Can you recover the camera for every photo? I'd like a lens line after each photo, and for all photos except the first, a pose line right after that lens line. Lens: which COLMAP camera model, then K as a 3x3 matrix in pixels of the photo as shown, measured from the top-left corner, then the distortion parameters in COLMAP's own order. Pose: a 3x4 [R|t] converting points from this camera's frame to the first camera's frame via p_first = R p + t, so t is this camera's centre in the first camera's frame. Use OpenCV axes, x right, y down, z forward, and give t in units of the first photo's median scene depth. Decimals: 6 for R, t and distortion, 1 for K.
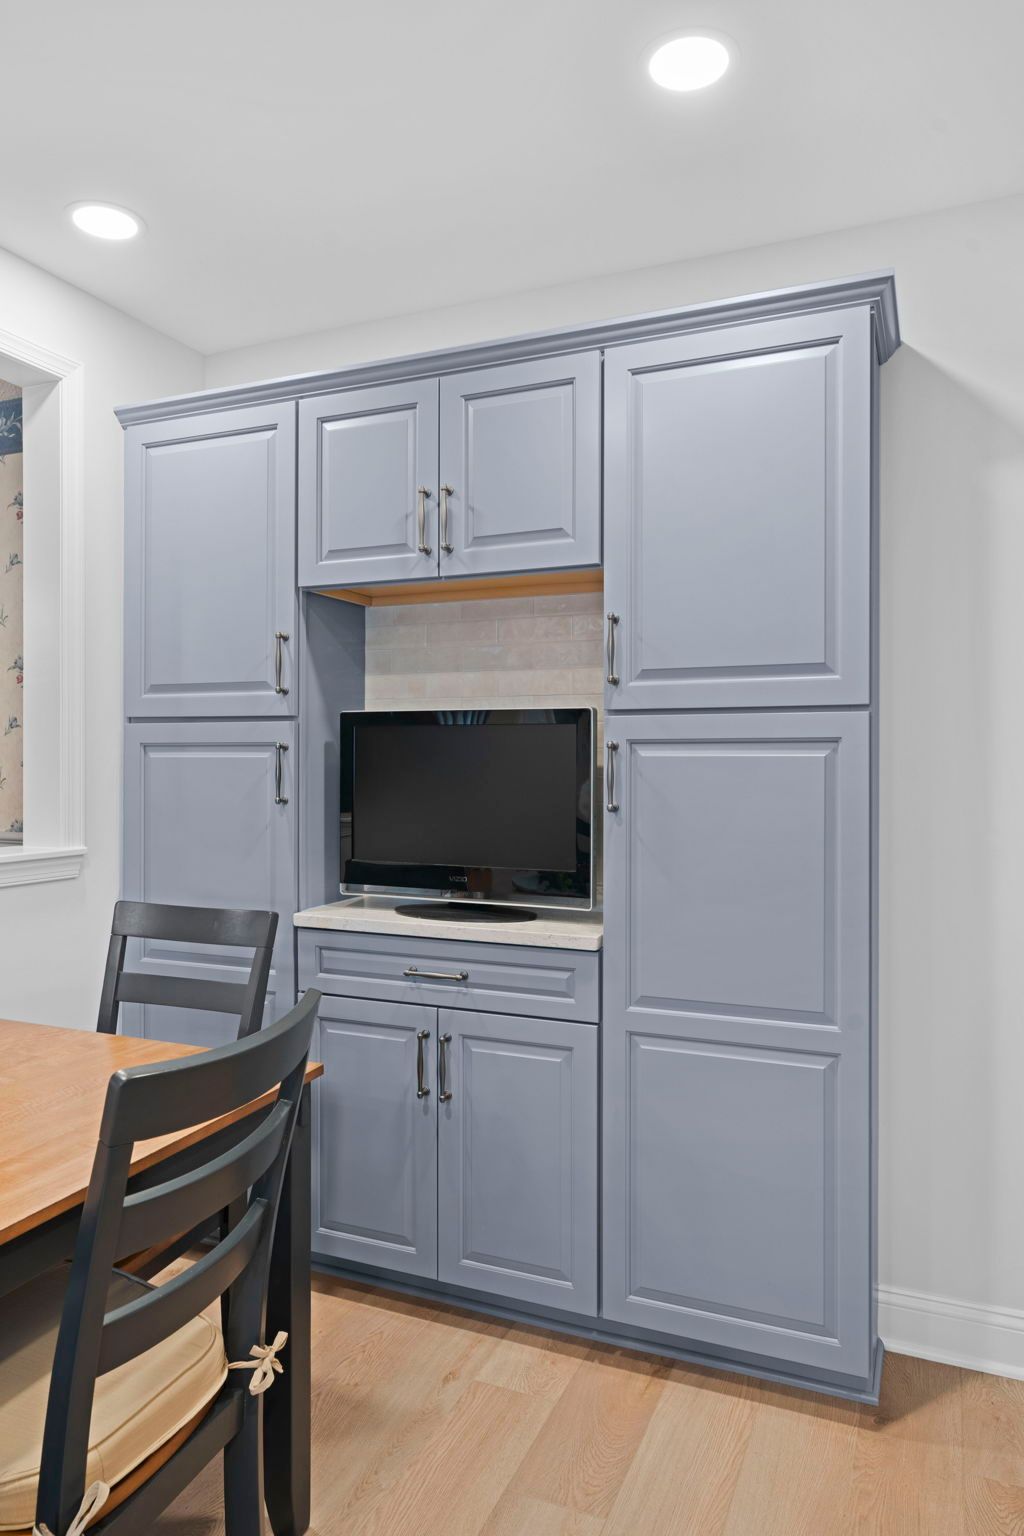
lens RADIAL K [[973.9, 0, 499.0], [0, 973.9, 756.0], [0, 0, 1]] dist [-0.002216, 0.001692]
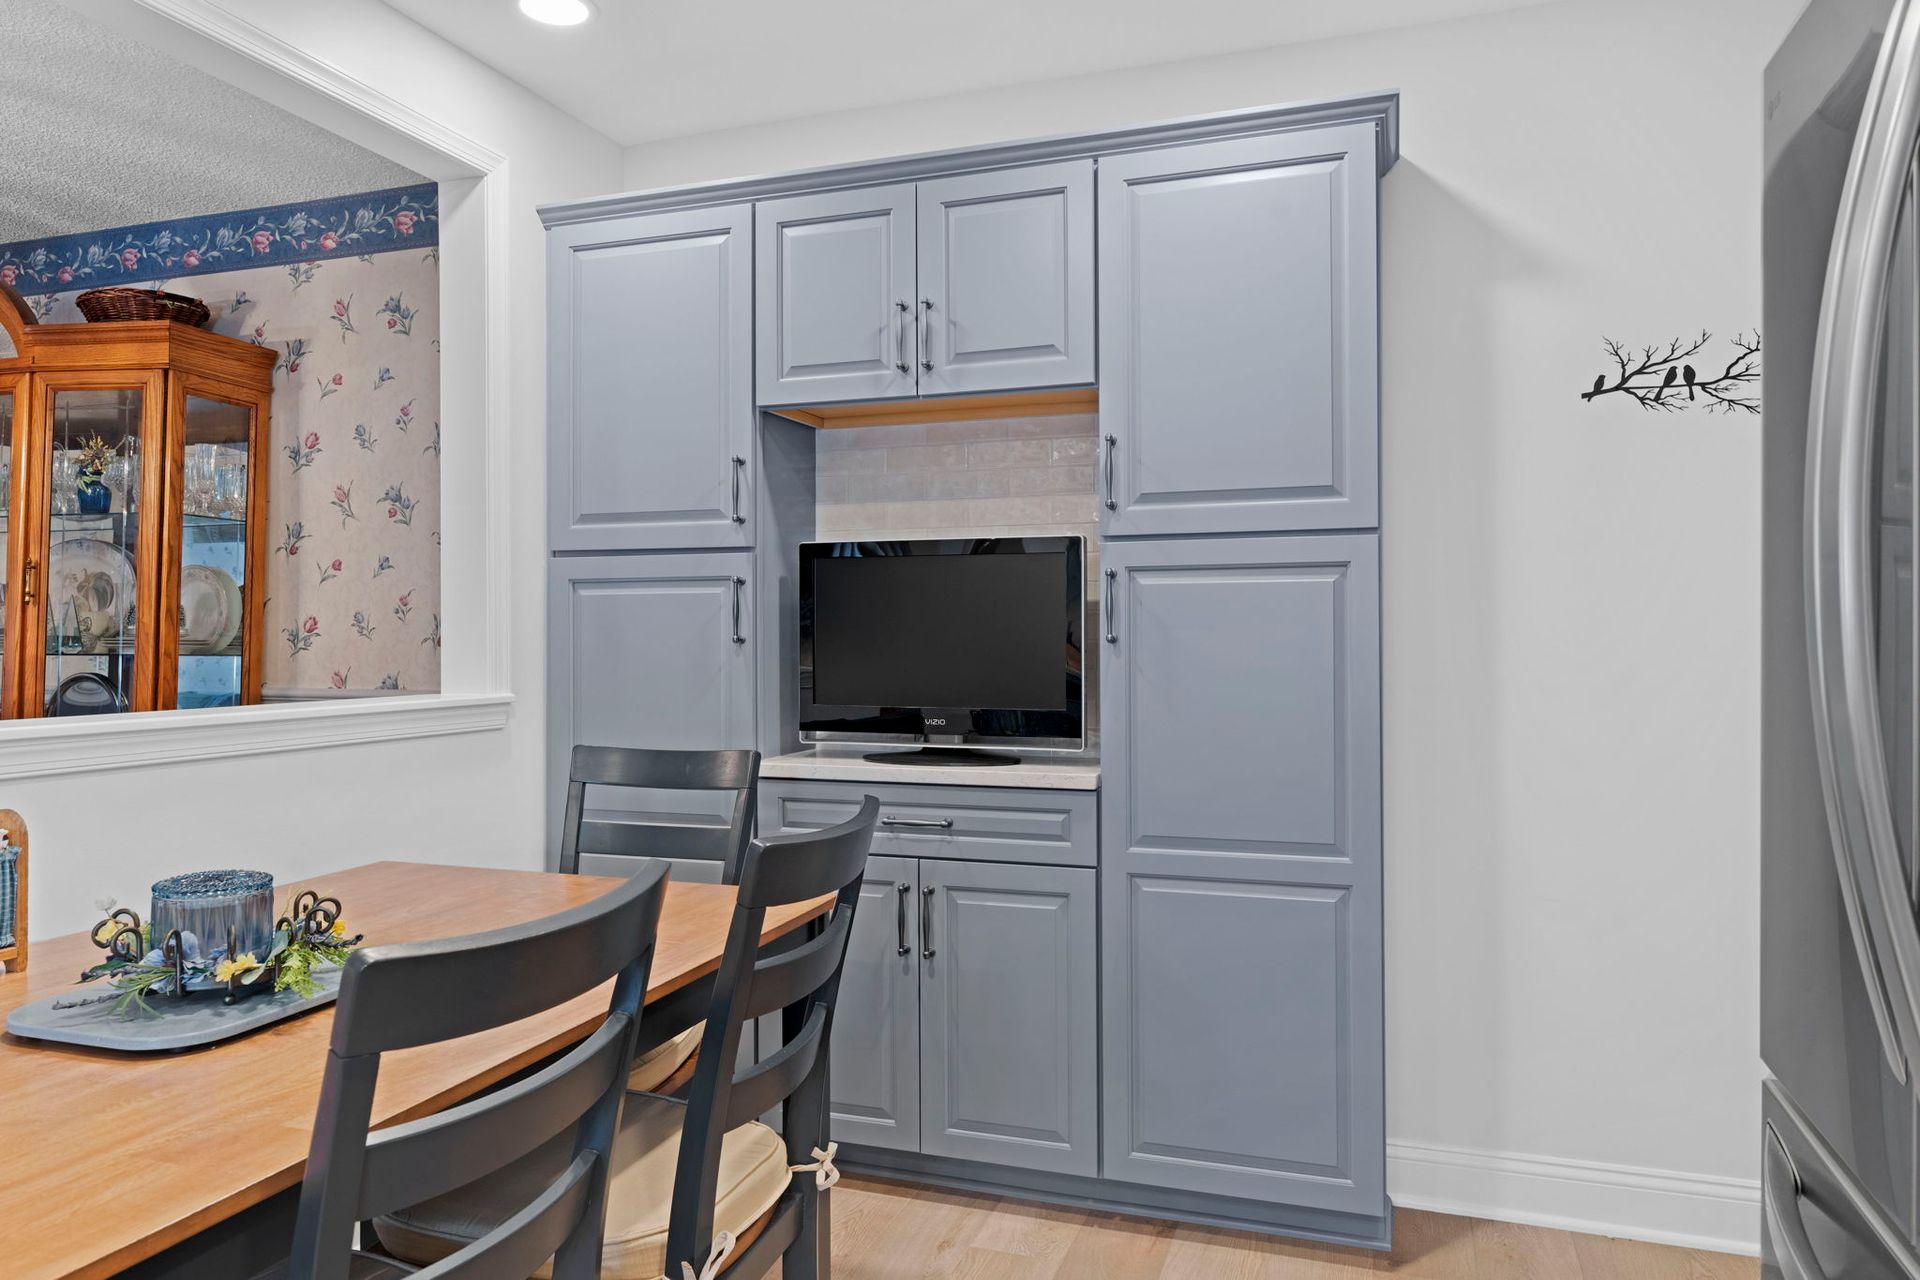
lens RADIAL K [[1217.4, 0, 936.9], [0, 1217.4, 616.0], [0, 0, 1]] dist [-0.002216, 0.001692]
pose [[0.997897, -0.005058, 0.064623, -0.124877], [0.005598, 0.999951, -0.008177, 0.038163], [-0.064579, 0.008522, 0.997876, -0.169775]]
